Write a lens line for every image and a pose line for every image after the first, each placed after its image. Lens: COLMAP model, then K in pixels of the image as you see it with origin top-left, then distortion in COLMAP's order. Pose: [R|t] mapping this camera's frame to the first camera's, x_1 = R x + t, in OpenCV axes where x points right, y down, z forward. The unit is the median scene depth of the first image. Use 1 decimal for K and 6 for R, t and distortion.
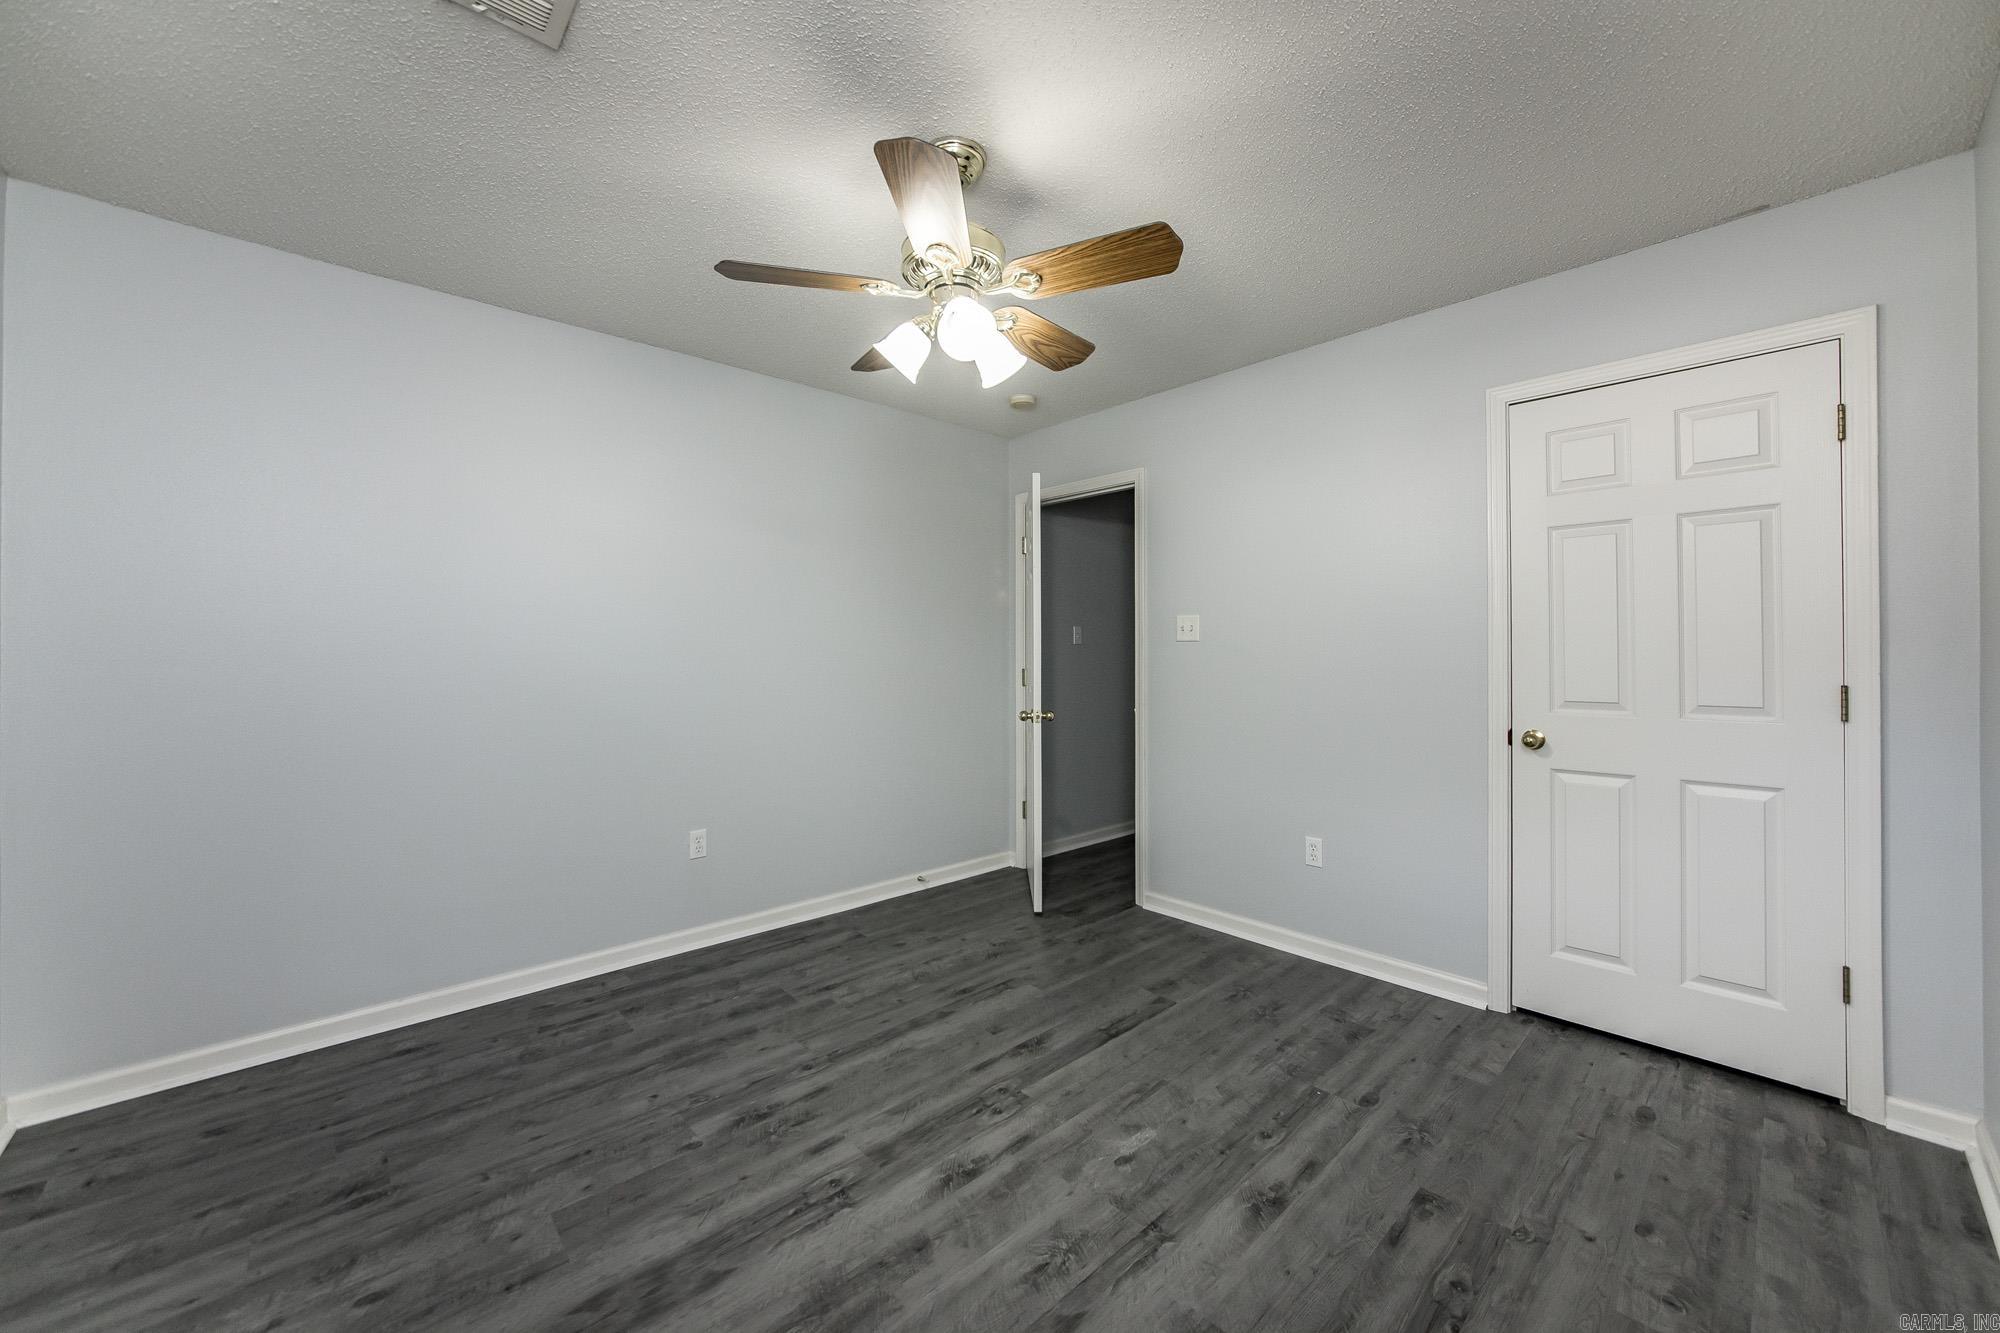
lens RADIAL K [[727.9, 0, 999.1], [0, 727.9, 664.9], [0, 0, 1]] dist [-0.011002, 0.003245]
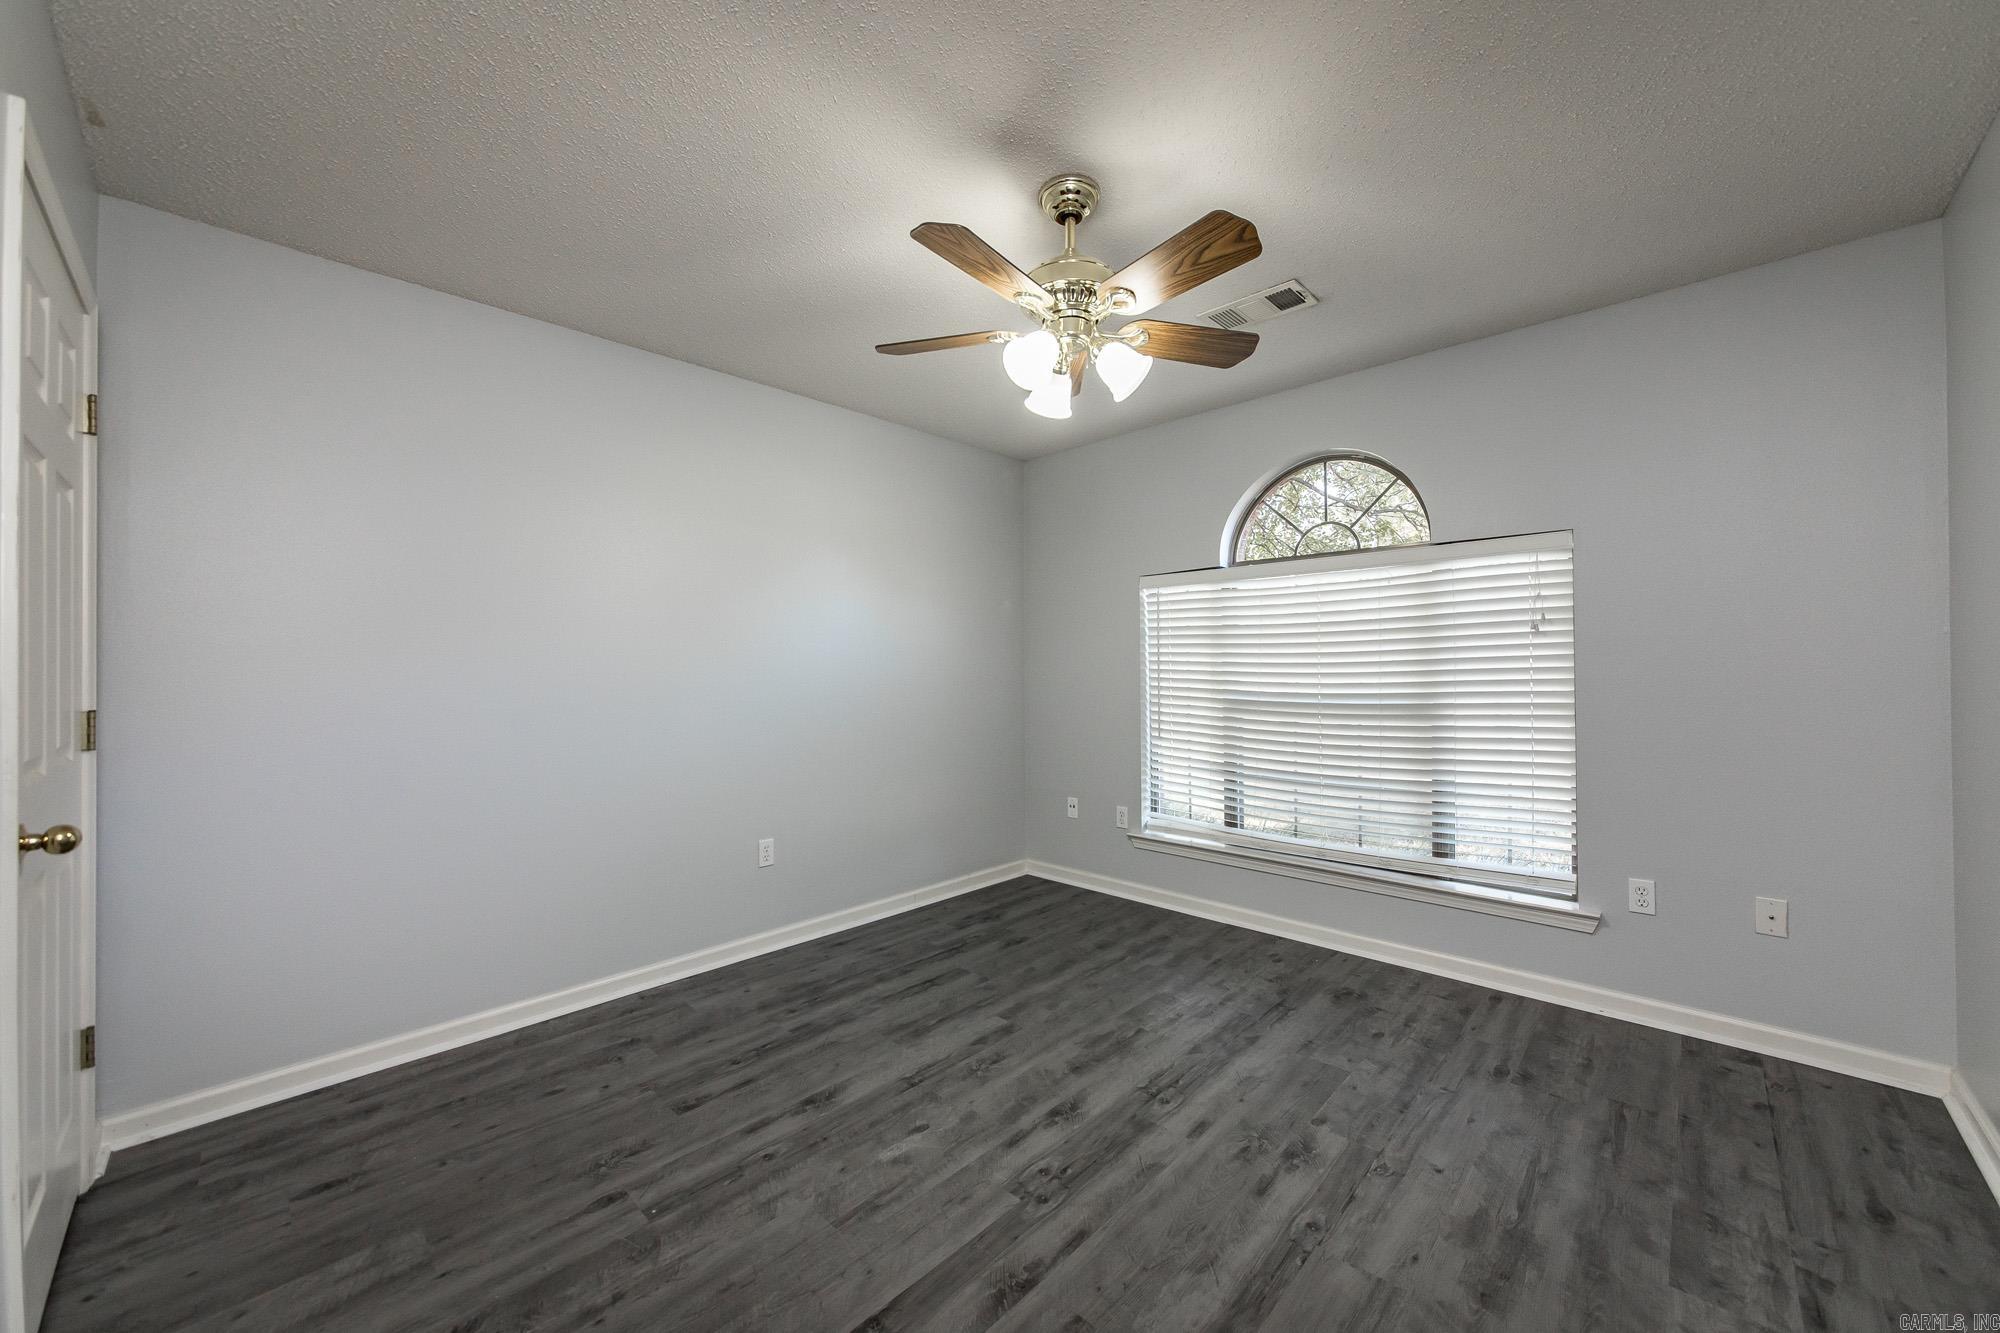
lens RADIAL K [[727.9, 0, 1002.1], [0, 727.9, 657.4], [0, 0, 1]] dist [-0.011002, 0.003245]
pose [[-0.997366, 0.007184, -0.072170, 0.115485], [0.007431, 0.999967, -0.003149, -0.025588], [0.072145, -0.003677, -0.997387, 1.989423]]
